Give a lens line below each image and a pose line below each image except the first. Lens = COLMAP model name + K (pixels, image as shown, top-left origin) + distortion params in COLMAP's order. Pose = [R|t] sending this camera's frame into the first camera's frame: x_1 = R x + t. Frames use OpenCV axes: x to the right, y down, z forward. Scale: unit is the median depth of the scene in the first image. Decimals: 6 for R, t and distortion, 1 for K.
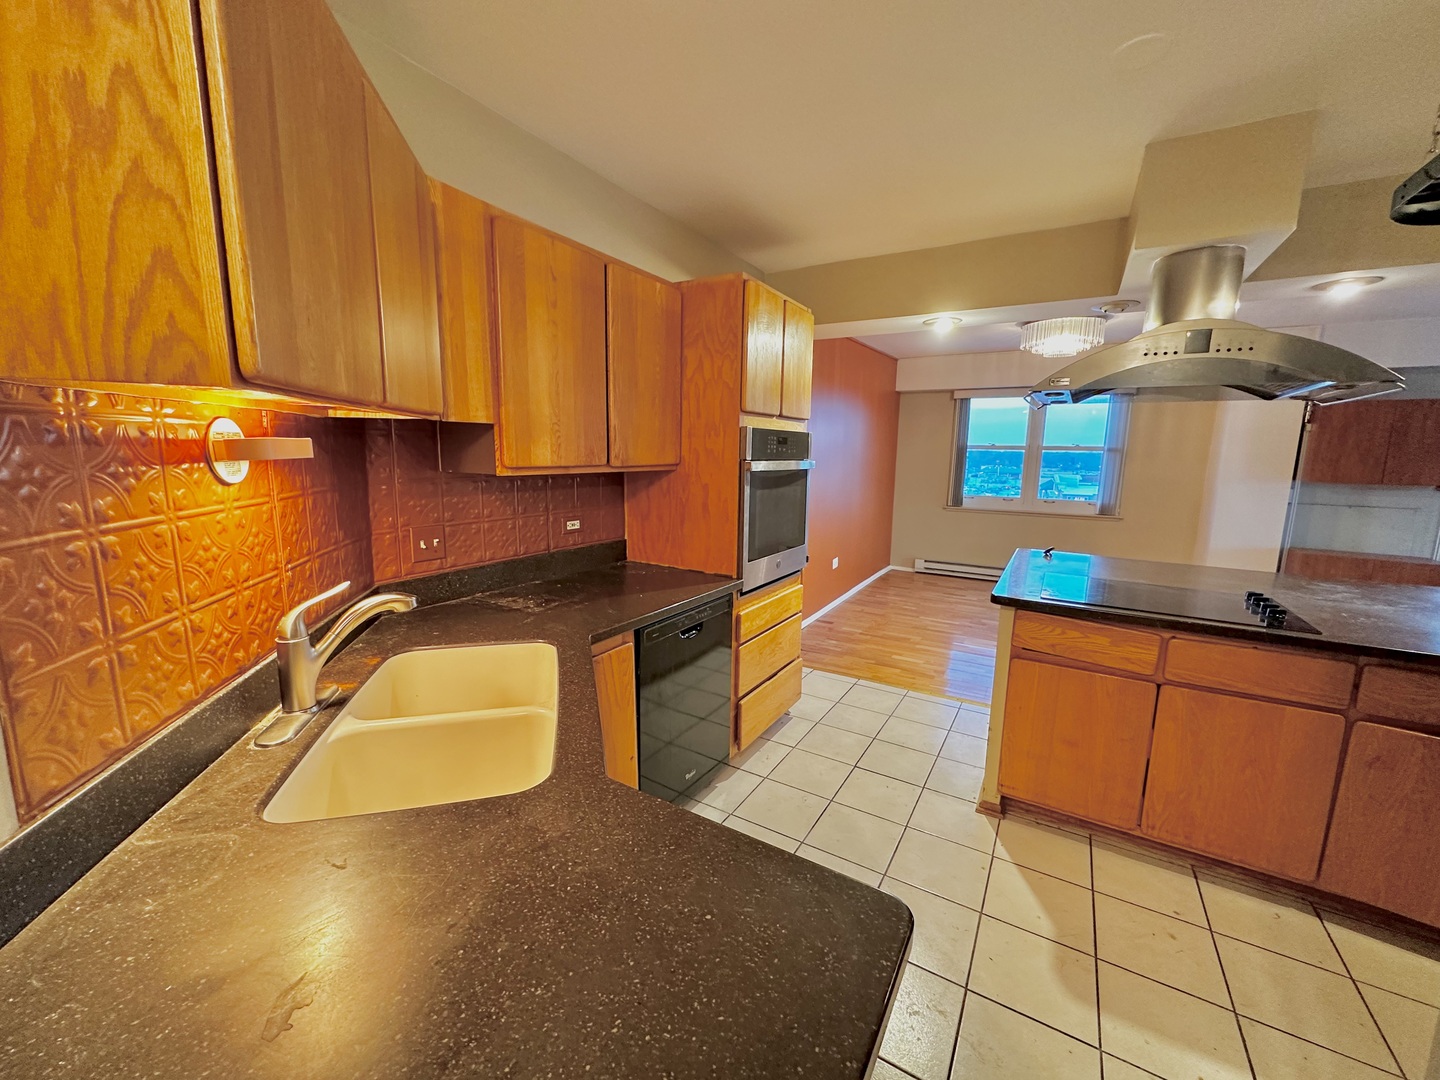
lens RADIAL K [[575.0, 0, 719.6], [0, 575.0, 541.0], [0, 0, 1]] dist [0.002135, 0.000405]
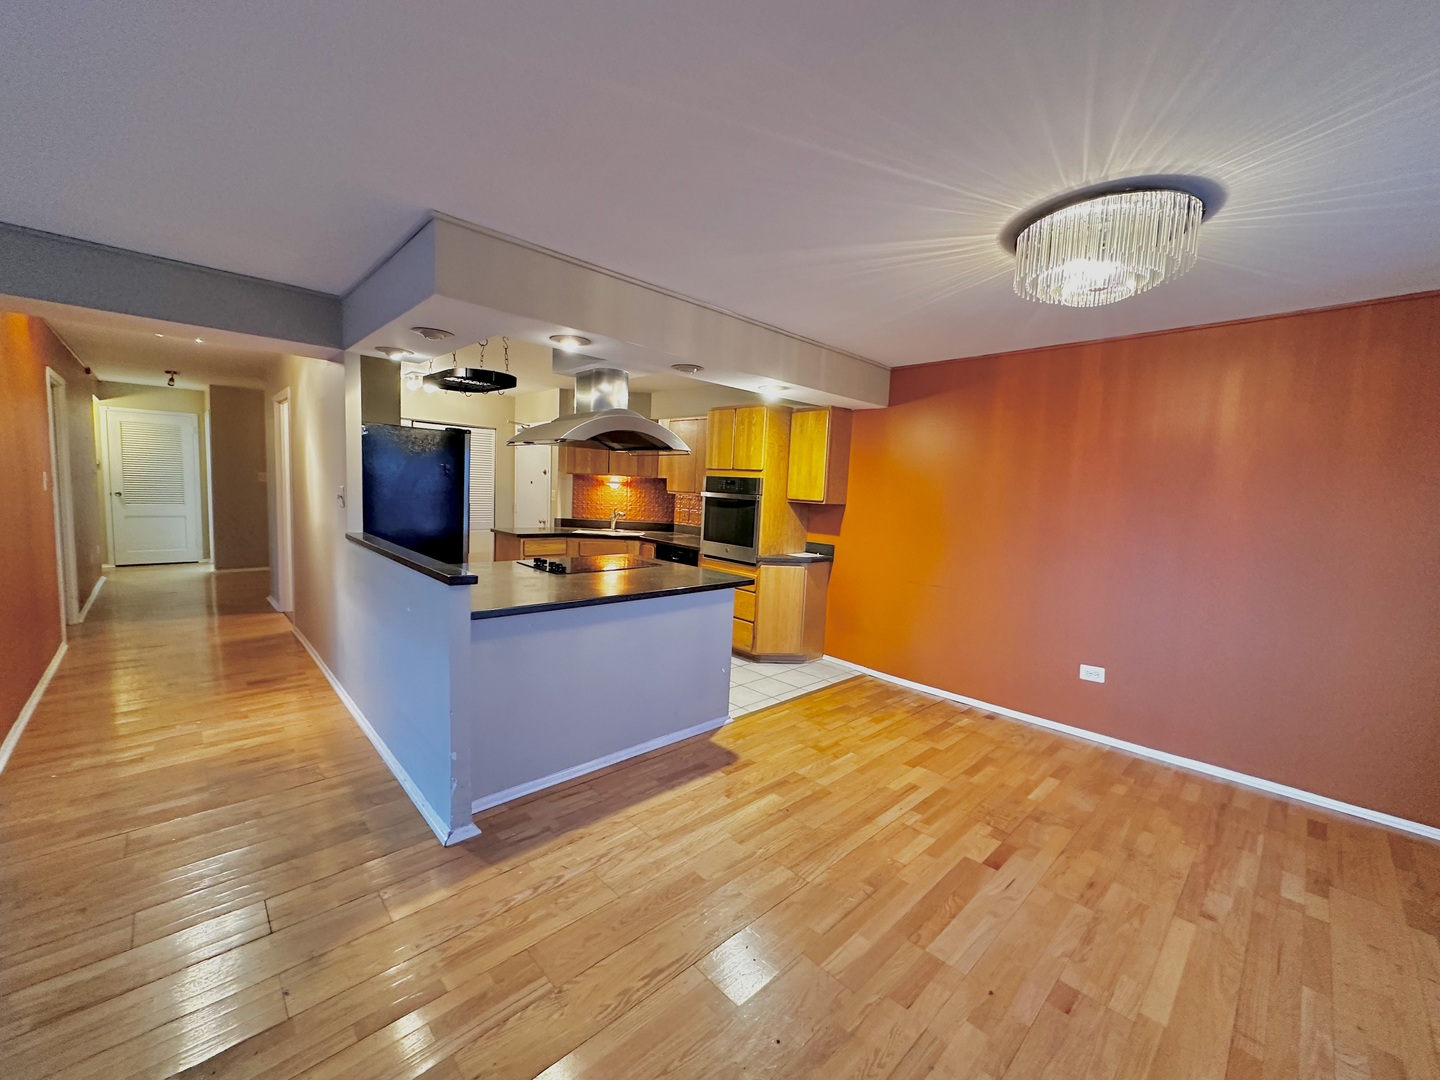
lens RADIAL K [[575.0, 0, 719.6], [0, 575.0, 541.0], [0, 0, 1]] dist [0.002135, 0.000405]
pose [[-0.261202, 0.059724, -0.963435, 1.157533], [-0.205146, 0.971849, 0.115864, -0.120572], [0.943233, 0.227909, -0.241596, 0.887197]]
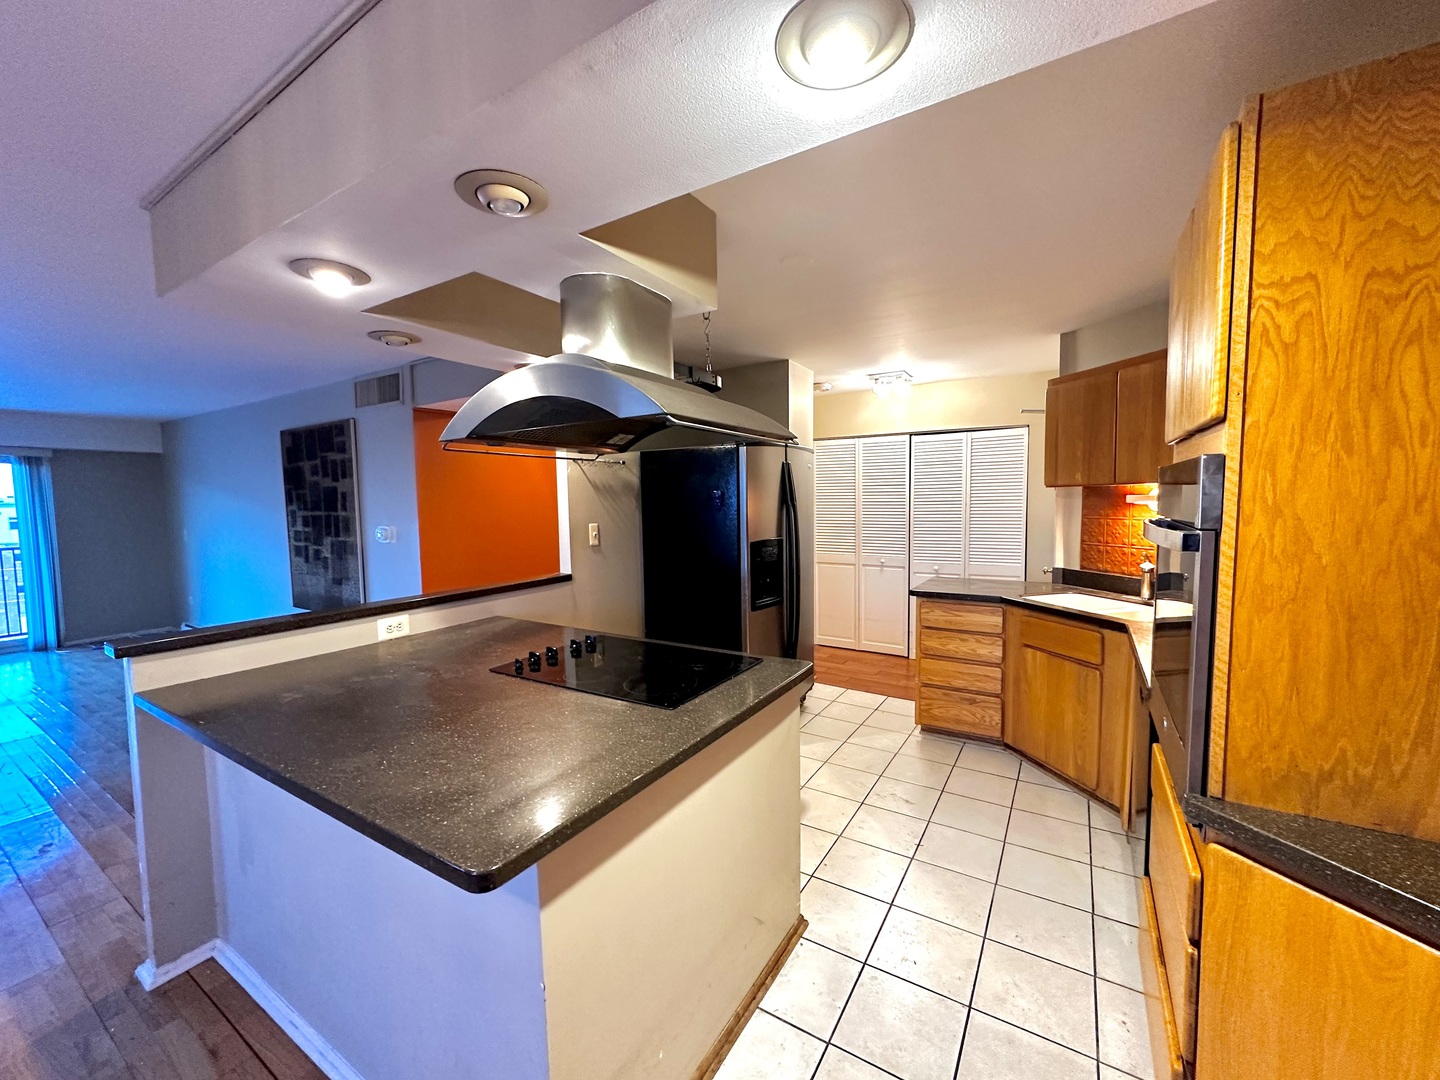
lens RADIAL K [[575.0, 0, 719.6], [0, 575.0, 541.0], [0, 0, 1]] dist [0.002135, 0.000405]
pose [[-0.999805, -0.006557, 0.018650, 0.292473], [-0.002083, 0.973081, 0.230453, -0.146841], [-0.019659, 0.230369, -0.972905, 0.926103]]
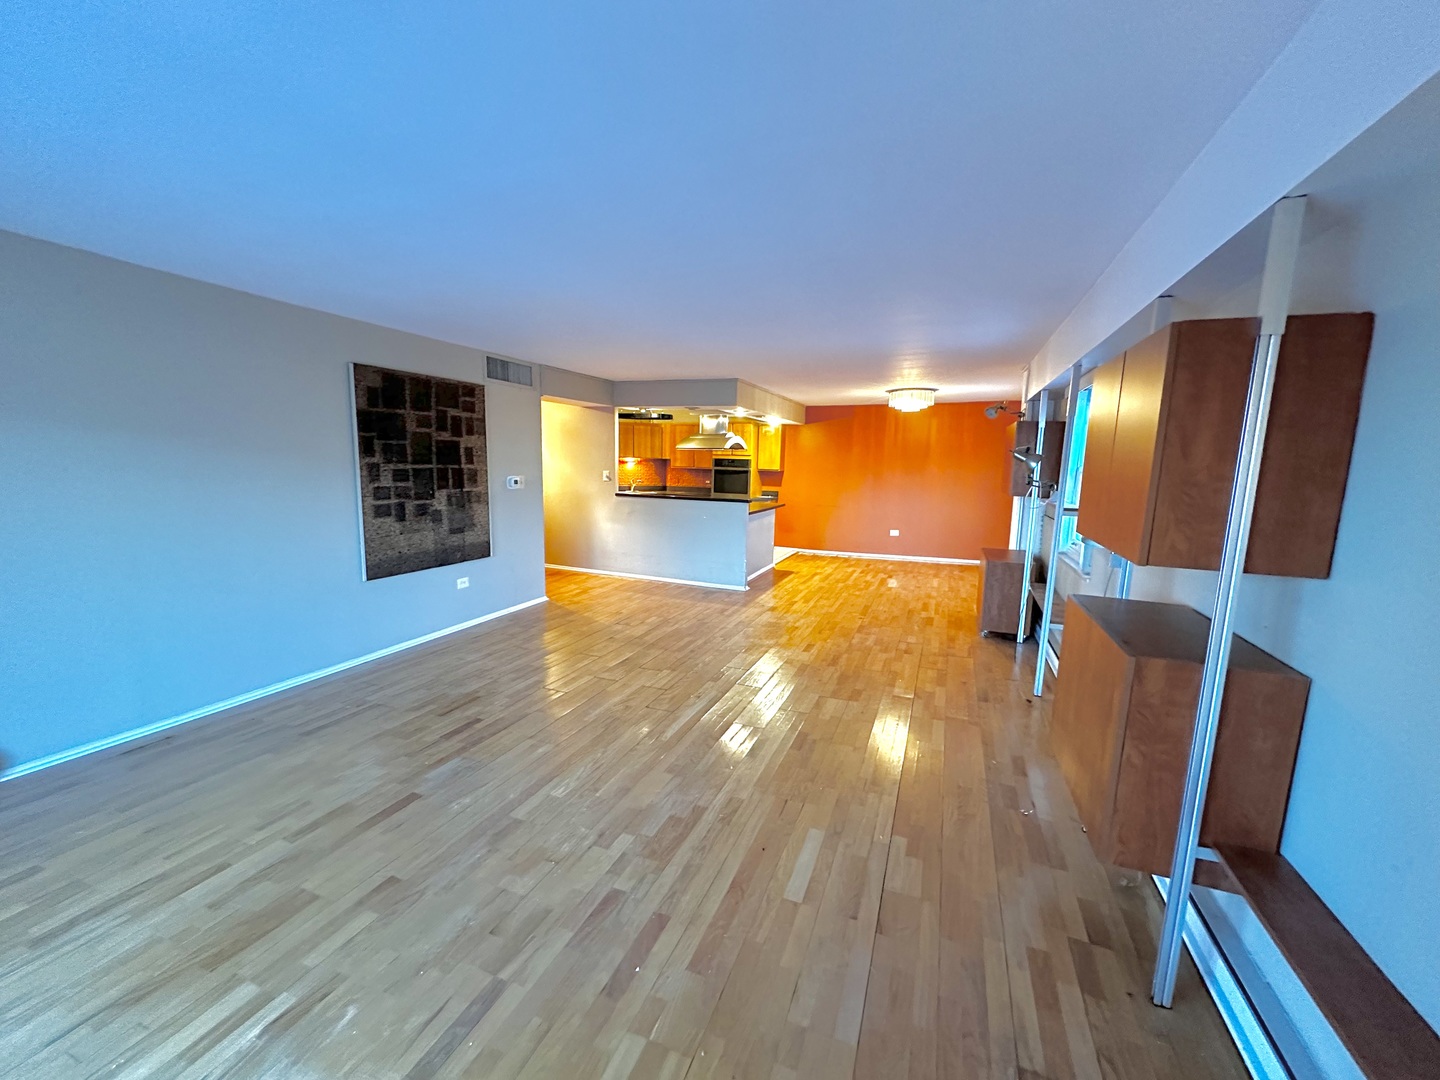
lens RADIAL K [[575.0, 0, 719.6], [0, 575.0, 541.0], [0, 0, 1]] dist [0.002135, 0.000405]
pose [[0.161624, 0.121465, -0.979349, 2.239294], [-0.177767, 0.979746, 0.092177, -0.002527], [0.970709, 0.159198, 0.179943, 0.216226]]
